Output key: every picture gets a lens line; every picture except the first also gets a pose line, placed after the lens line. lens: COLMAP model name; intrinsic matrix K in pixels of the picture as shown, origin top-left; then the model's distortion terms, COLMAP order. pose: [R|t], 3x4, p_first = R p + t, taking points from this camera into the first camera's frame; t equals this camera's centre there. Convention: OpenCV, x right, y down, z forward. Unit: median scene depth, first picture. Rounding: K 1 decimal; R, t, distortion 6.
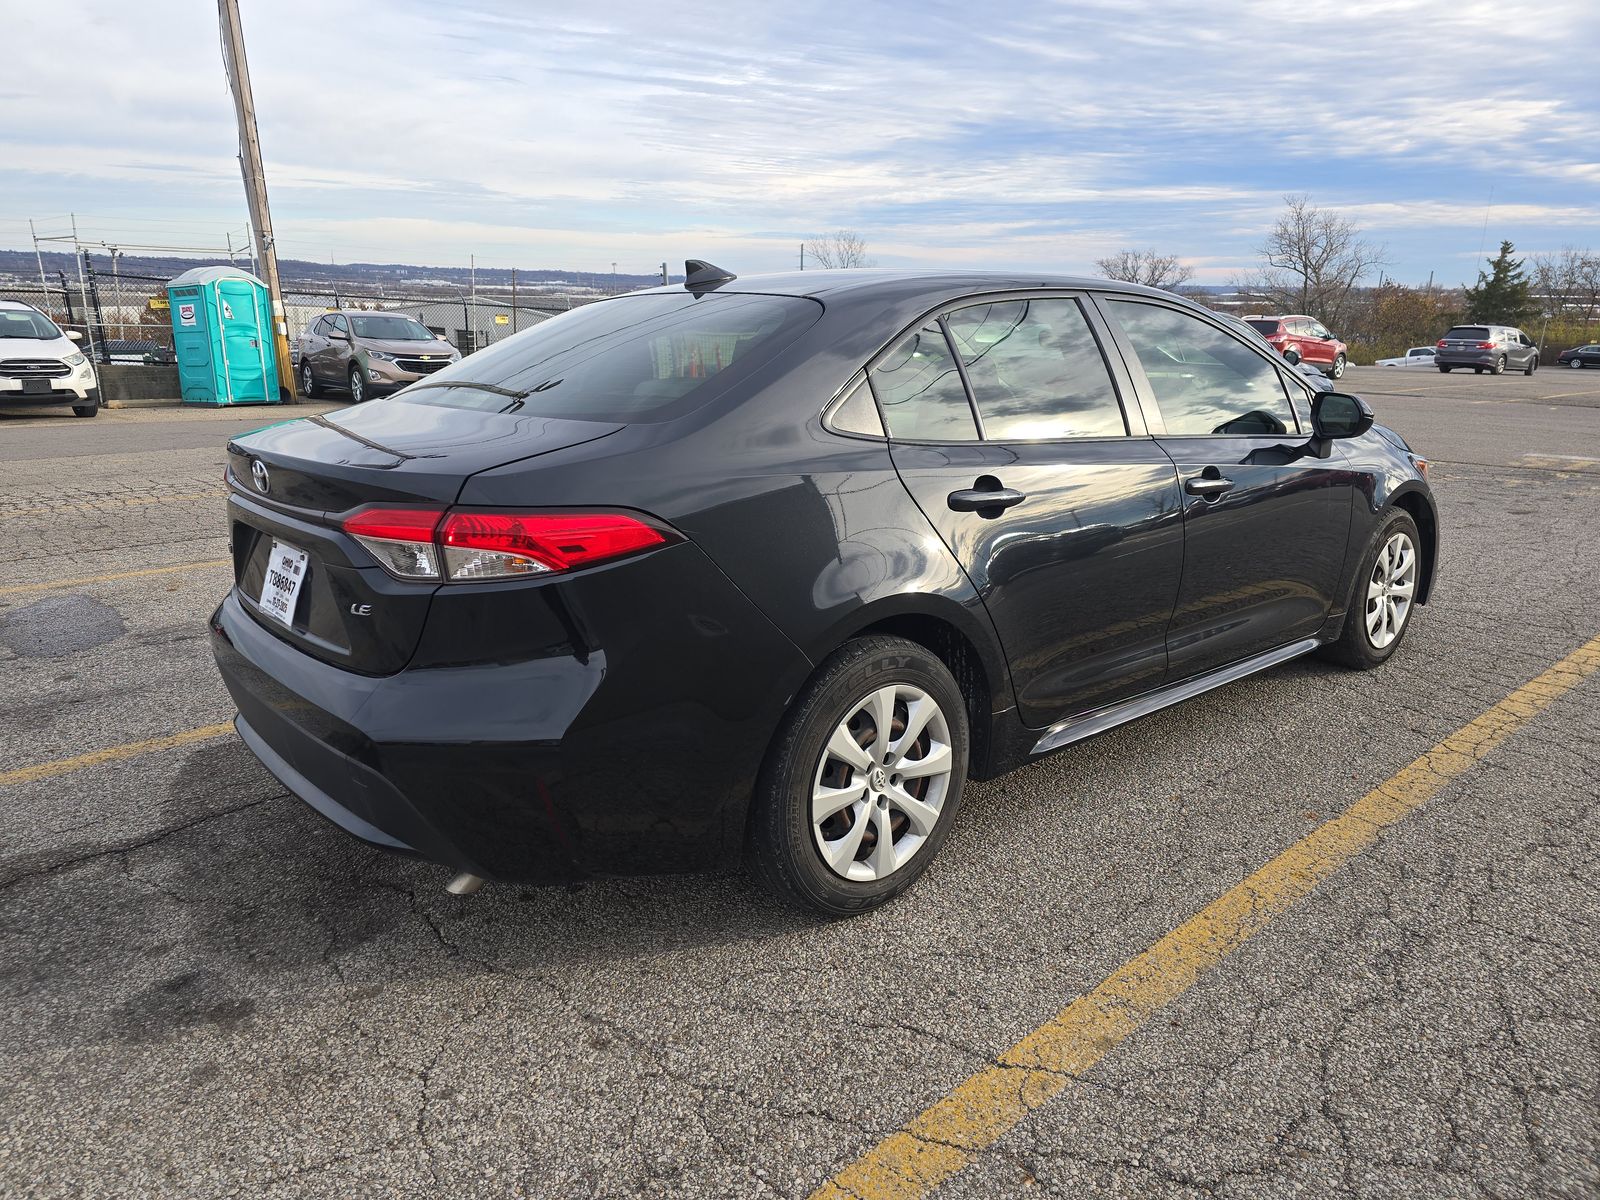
lens RADIAL K [[1074.2, 0, 800.0], [0, 1074.2, 600.0], [0, 0, 1]] dist [0.041382, -0.039033]
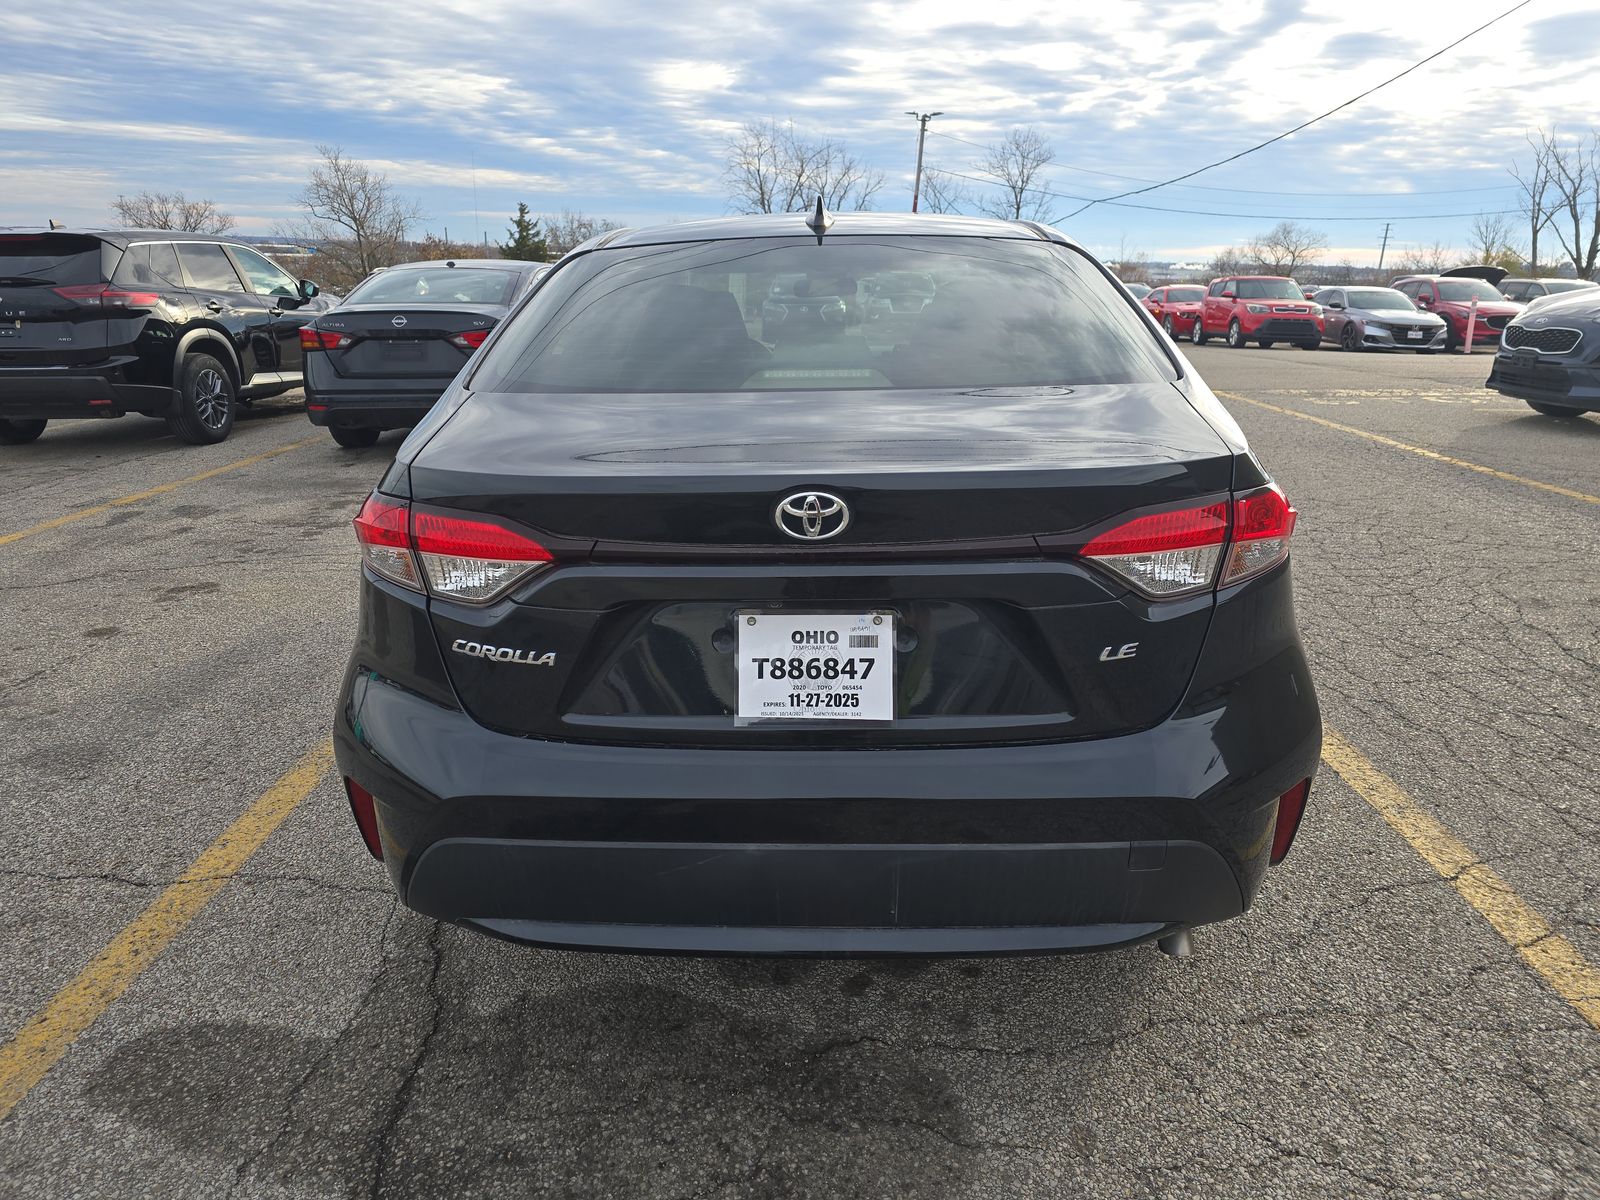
lens RADIAL K [[1074.2, 0, 800.0], [0, 1074.2, 600.0], [0, 0, 1]] dist [0.041382, -0.039033]
pose [[0.686518, -0.214330, 0.694807, -1.023420], [0.186183, 0.975528, 0.116964, -0.148990], [-0.702872, 0.049064, 0.709622, 0.583310]]
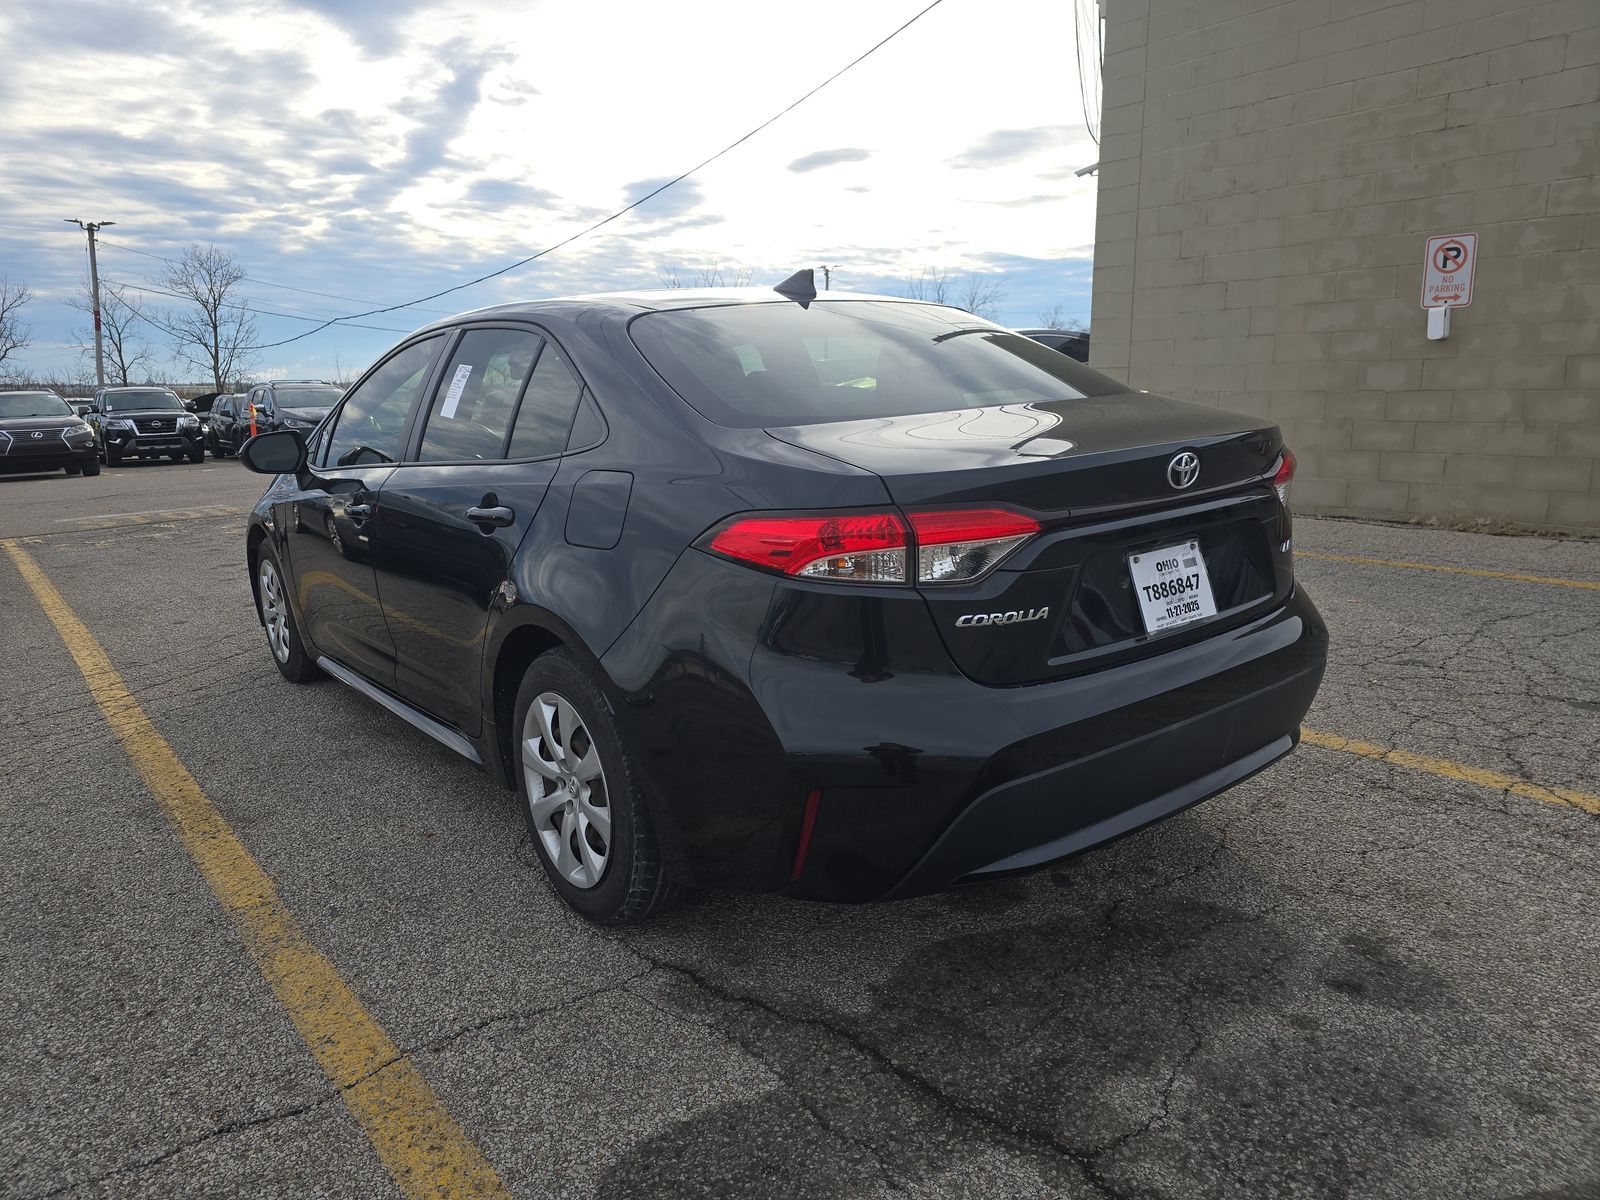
lens RADIAL K [[1074.2, 0, 800.0], [0, 1074.2, 600.0], [0, 0, 1]] dist [0.041382, -0.039033]
pose [[0.064368, -0.205978, 0.976437, -1.518845], [0.283875, 0.941822, 0.179962, -0.283028], [-0.956698, 0.265602, 0.119095, 1.307592]]
